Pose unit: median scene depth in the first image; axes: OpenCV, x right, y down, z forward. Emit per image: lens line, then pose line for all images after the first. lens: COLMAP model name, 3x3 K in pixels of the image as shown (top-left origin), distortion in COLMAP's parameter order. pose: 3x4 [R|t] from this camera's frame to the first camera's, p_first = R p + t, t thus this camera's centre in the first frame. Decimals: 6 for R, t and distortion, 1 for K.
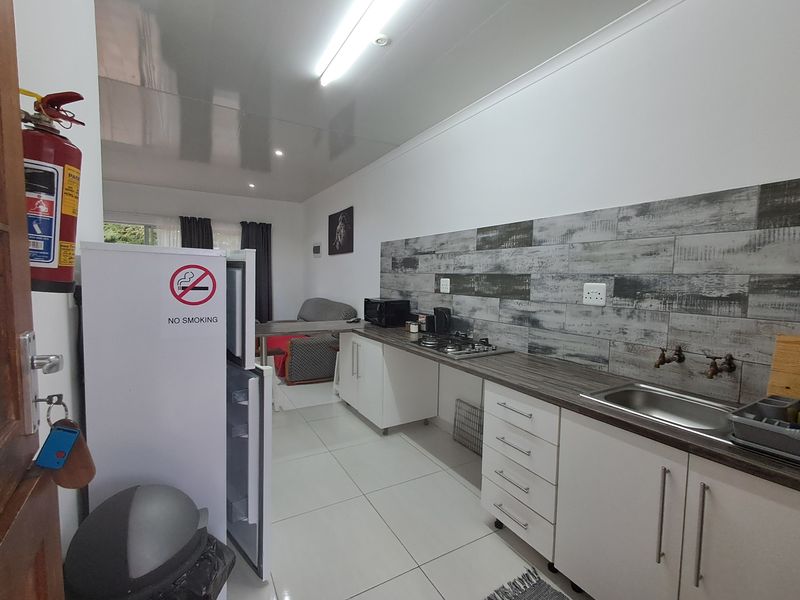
lens RADIAL K [[360.8, 0, 394.8], [0, 360.8, 301.7], [0, 0, 1]] dist [-0.003480, 0.008166]
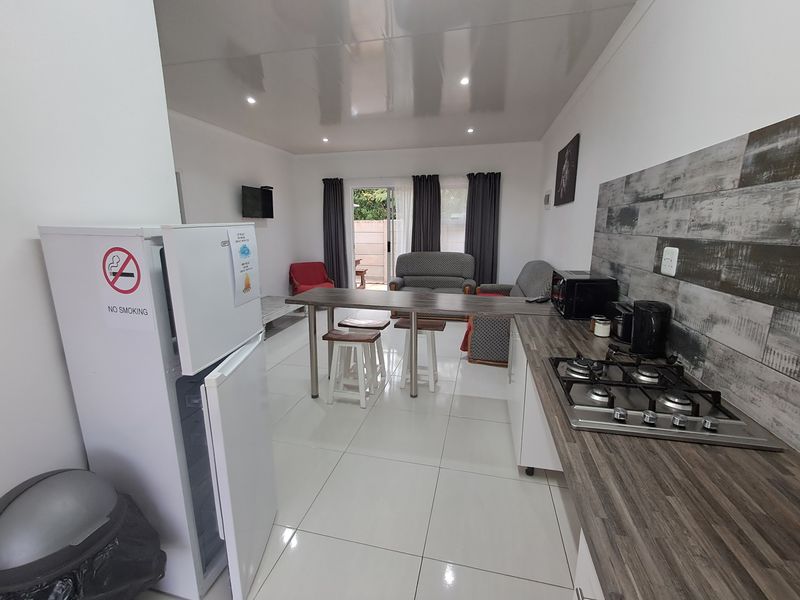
lens RADIAL K [[360.8, 0, 394.8], [0, 360.8, 301.7], [0, 0, 1]] dist [-0.003480, 0.008166]
pose [[0.722689, 0.122749, -0.680187, 0.226131], [-0.031723, 0.988957, 0.144765, -0.052273], [0.690445, -0.083042, 0.718602, 0.363417]]
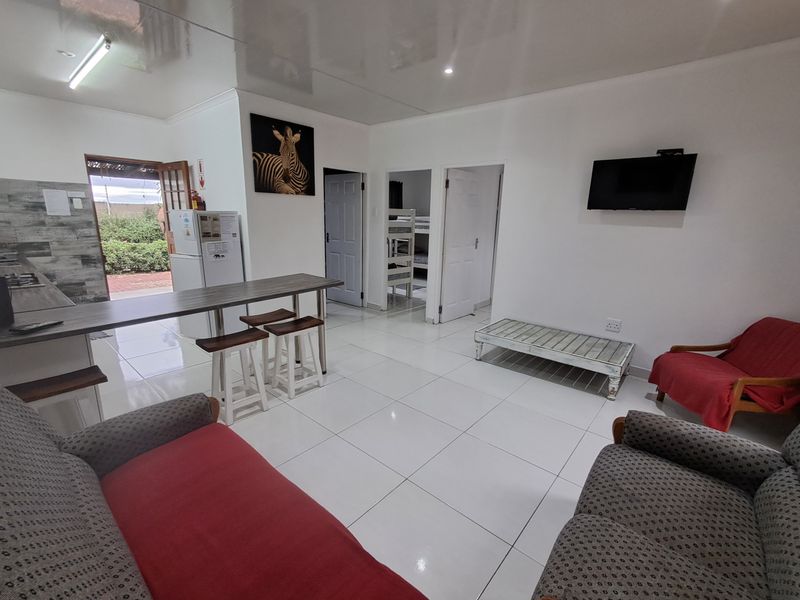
lens RADIAL K [[360.8, 0, 394.8], [0, 360.8, 301.7], [0, 0, 1]] dist [-0.003480, 0.008166]
pose [[-0.946026, 0.033185, -0.322388, -0.531775], [-0.066246, 0.953941, 0.292589, -0.191269], [0.317249, 0.298154, -0.900254, 2.052106]]
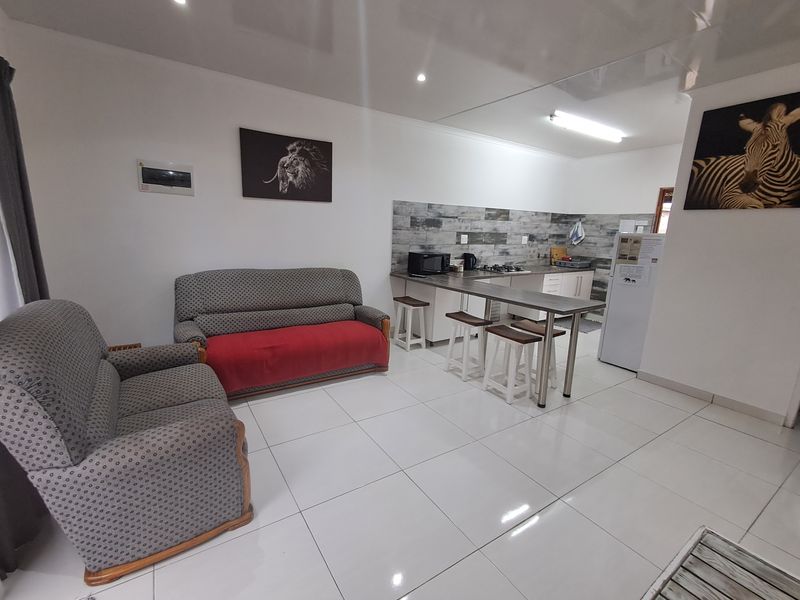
lens RADIAL K [[360.8, 0, 394.8], [0, 360.8, 301.7], [0, 0, 1]] dist [-0.003480, 0.008166]
pose [[-0.050906, -0.229573, 0.971959, -1.566010], [0.035146, 0.972206, 0.231472, -0.167196], [-0.998085, 0.045943, -0.041422, 1.467094]]
